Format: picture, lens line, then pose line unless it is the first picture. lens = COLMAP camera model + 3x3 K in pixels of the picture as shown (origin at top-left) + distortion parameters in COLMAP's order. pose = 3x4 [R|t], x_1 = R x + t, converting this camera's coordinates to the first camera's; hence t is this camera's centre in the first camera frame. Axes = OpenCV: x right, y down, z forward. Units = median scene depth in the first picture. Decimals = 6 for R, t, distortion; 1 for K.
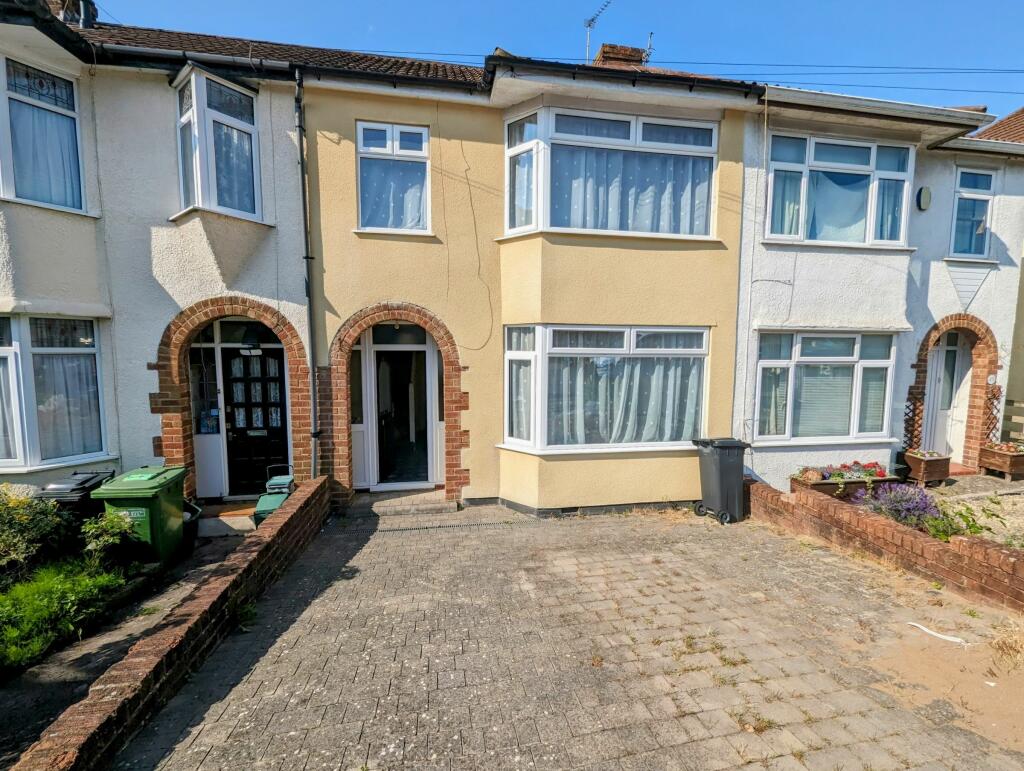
lens RADIAL K [[424.0, 0, 519.1], [0, 424.0, 384.8], [0, 0, 1]] dist [0.000249, -0.000294]
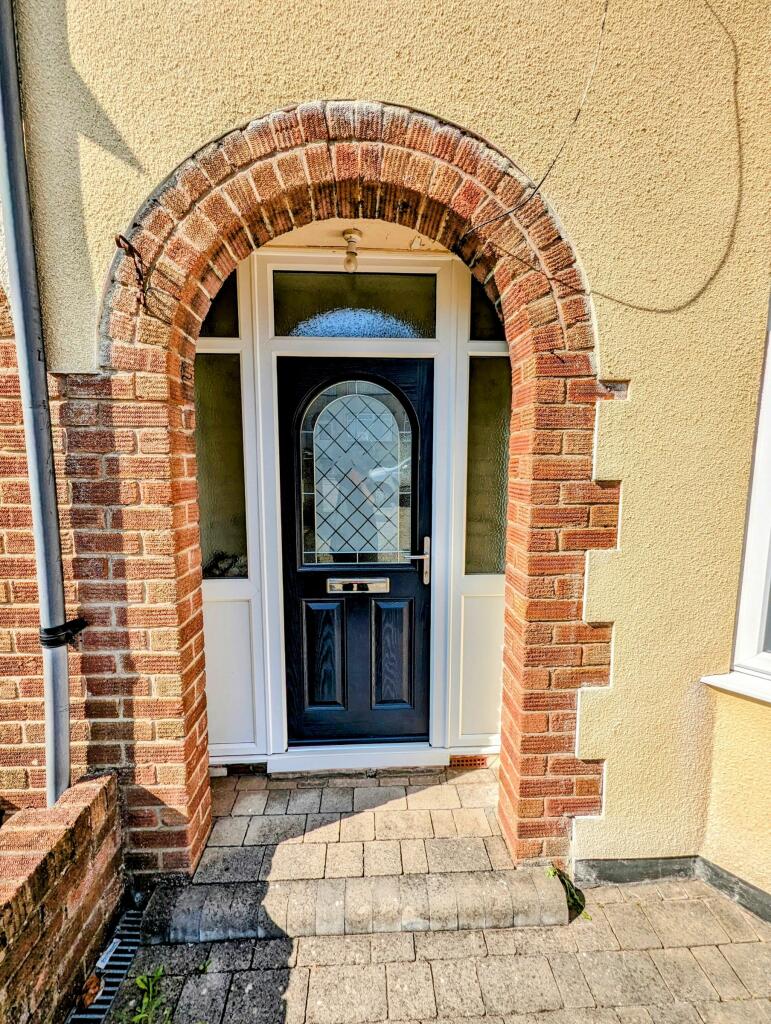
lens RADIAL K [[424.0, 0, 384.0], [0, 424.0, 513.1], [0, 0, 1]] dist [0.000249, -0.000294]
pose [[0.992071, 0.008225, -0.125413, -0.242968], [-0.006635, 0.999892, 0.013094, 0.036944], [0.125507, -0.012158, 0.992018, 0.757425]]
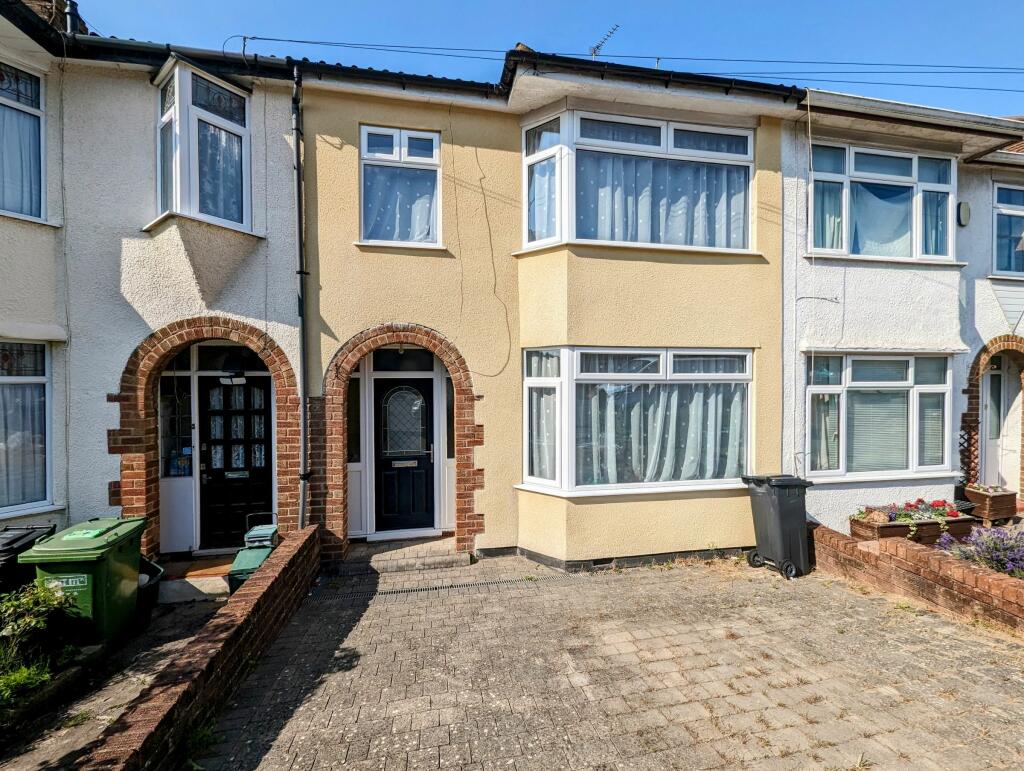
lens RADIAL K [[424.0, 0, 520.4], [0, 424.0, 385.4], [0, 0, 1]] dist [0.000249, -0.000294]
pose [[0.999789, -0.007711, 0.019040, -0.061483], [0.009063, 0.997365, -0.071982, 0.000022], [-0.018435, 0.072140, 0.997224, 0.126604]]
